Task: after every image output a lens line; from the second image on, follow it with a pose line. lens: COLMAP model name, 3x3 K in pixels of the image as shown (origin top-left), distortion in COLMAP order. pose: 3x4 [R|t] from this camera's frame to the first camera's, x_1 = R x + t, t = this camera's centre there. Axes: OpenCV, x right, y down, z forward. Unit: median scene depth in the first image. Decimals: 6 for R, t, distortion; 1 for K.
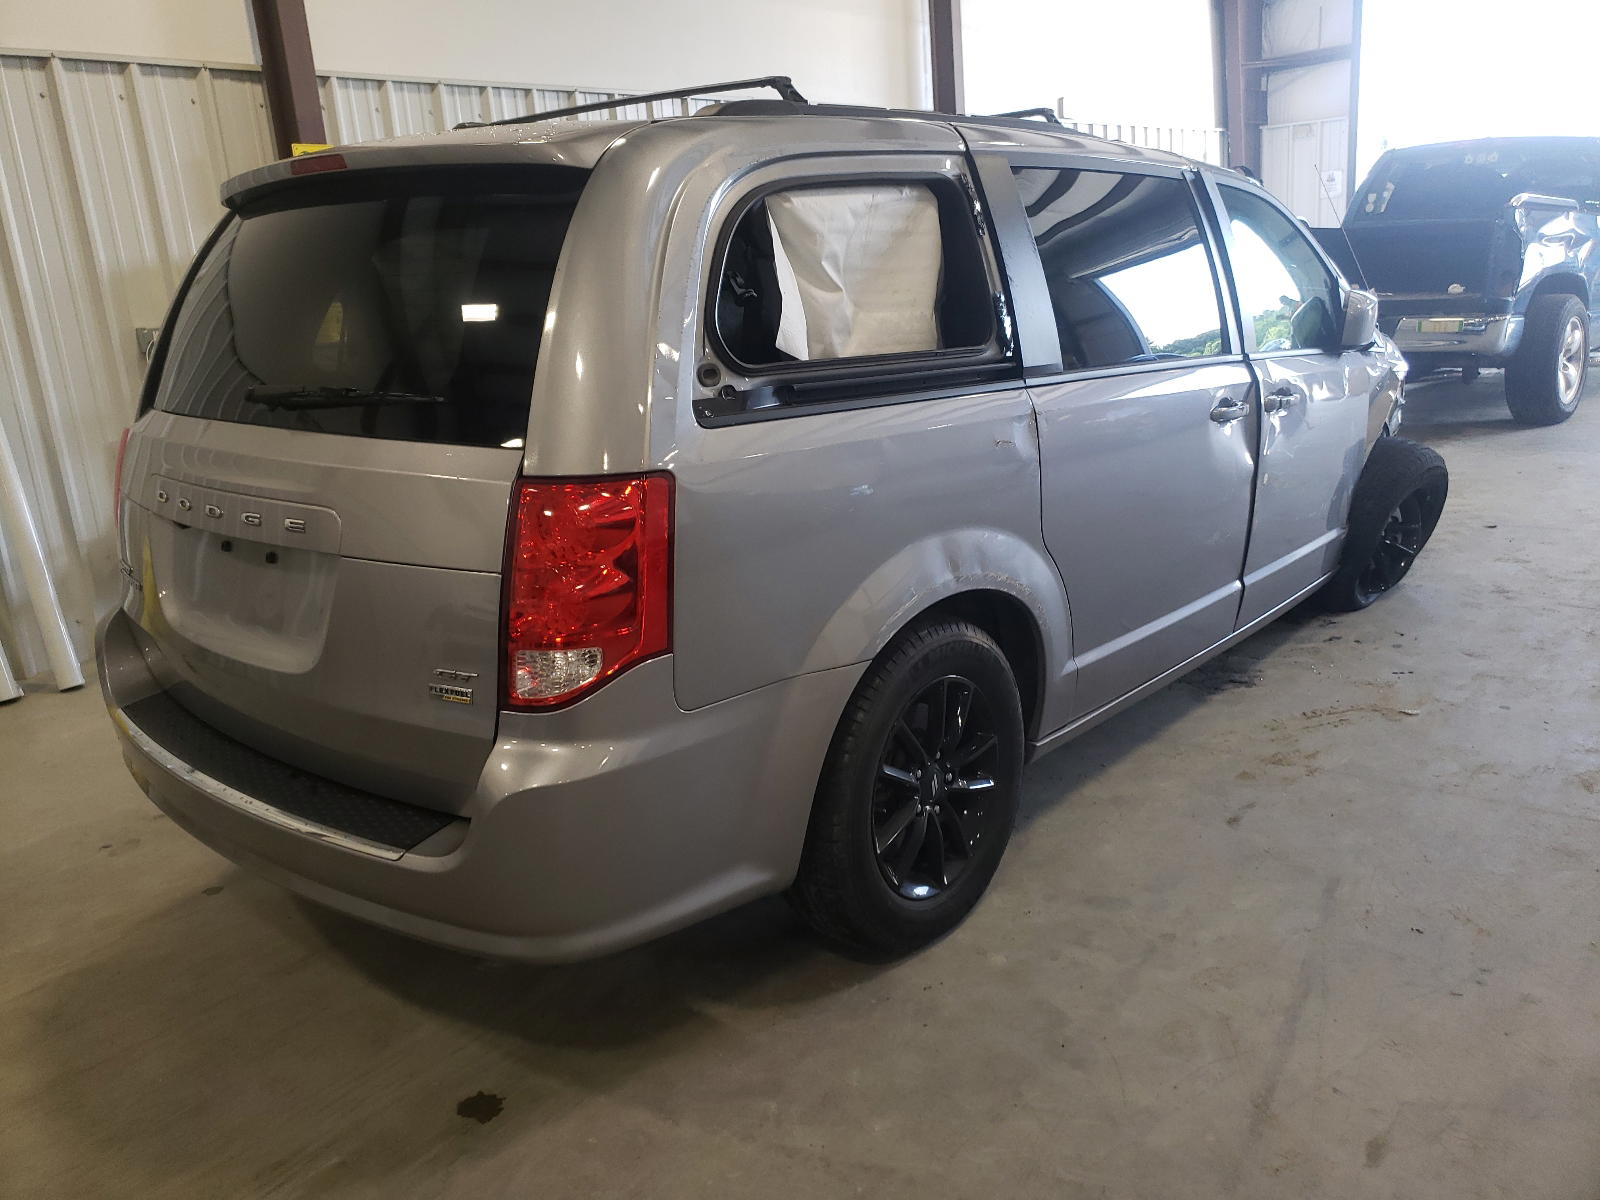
lens RADIAL K [[1233.7, 0, 800.0], [0, 1233.7, 600.0], [0, 0, 1]] dist [0.019606, -0.008751]
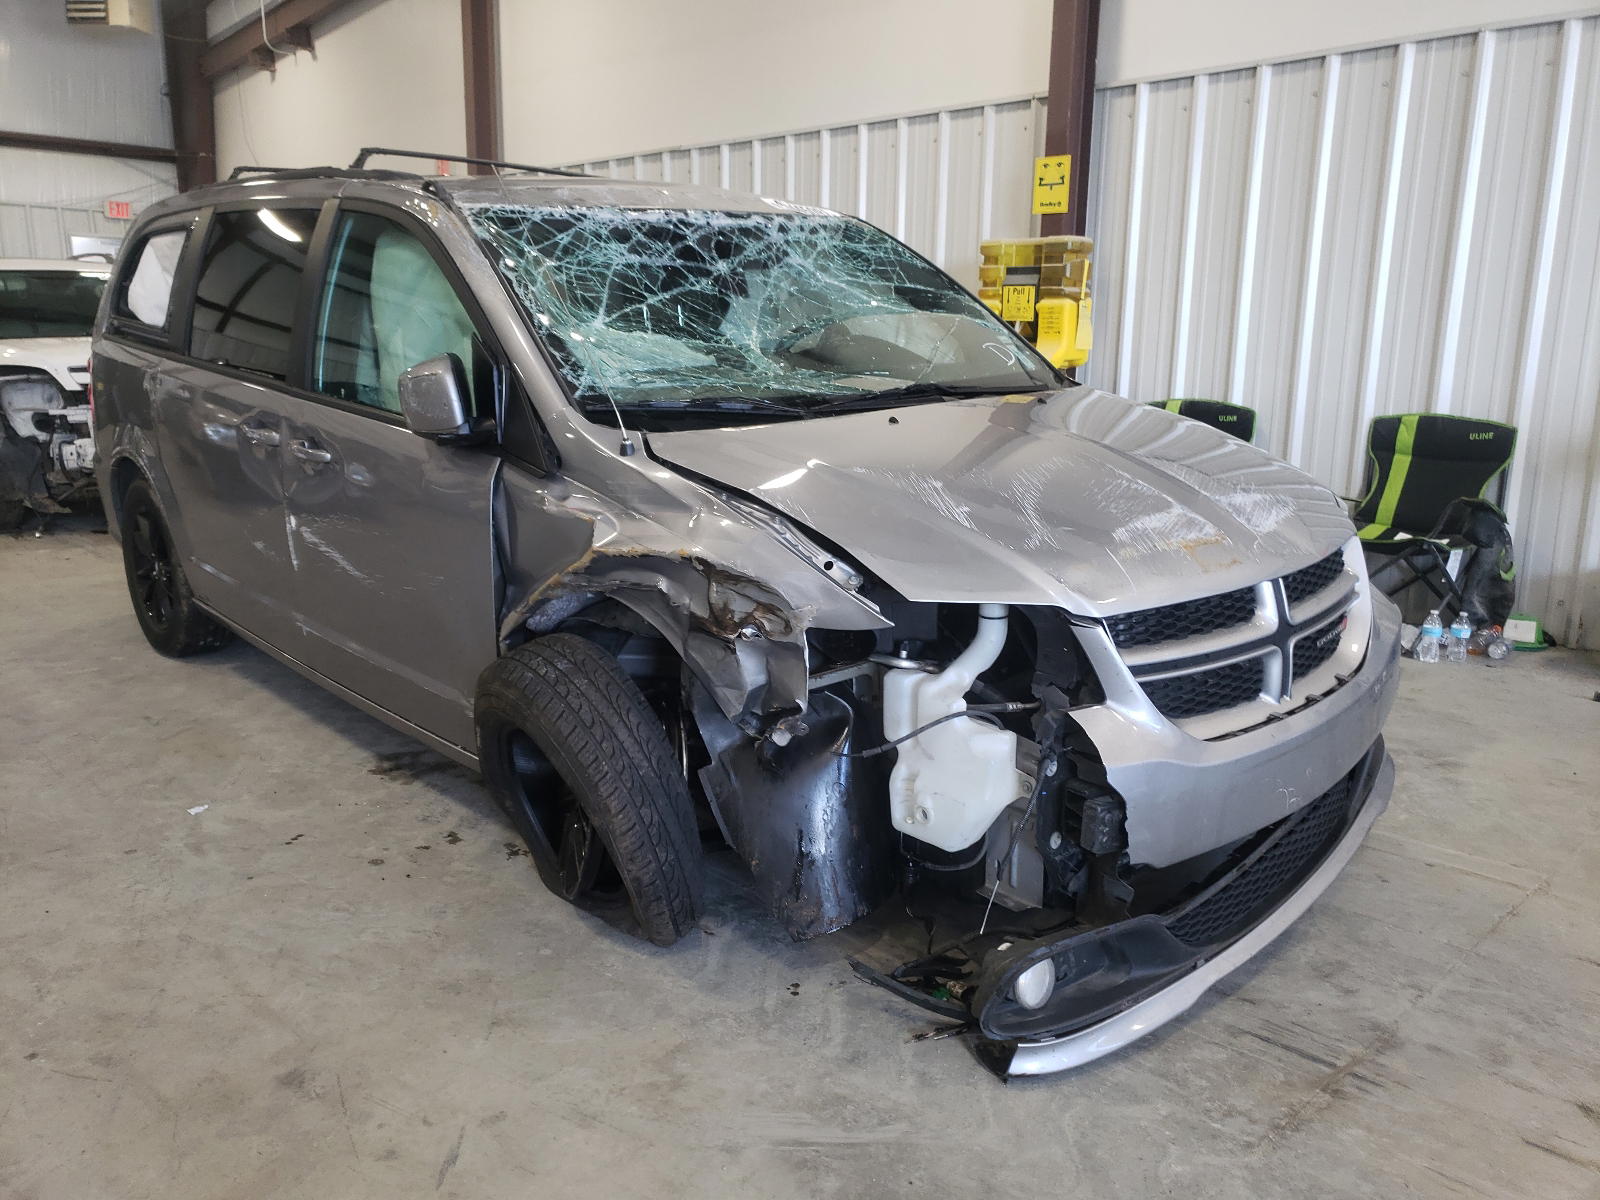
lens RADIAL K [[1233.7, 0, 800.0], [0, 1233.7, 600.0], [0, 0, 1]] dist [0.019606, -0.008751]
pose [[-0.101349, 0.299934, -0.948561, 1.029189], [-0.244638, 0.916680, 0.315991, -0.369766], [0.964303, 0.264079, -0.019529, 1.133703]]
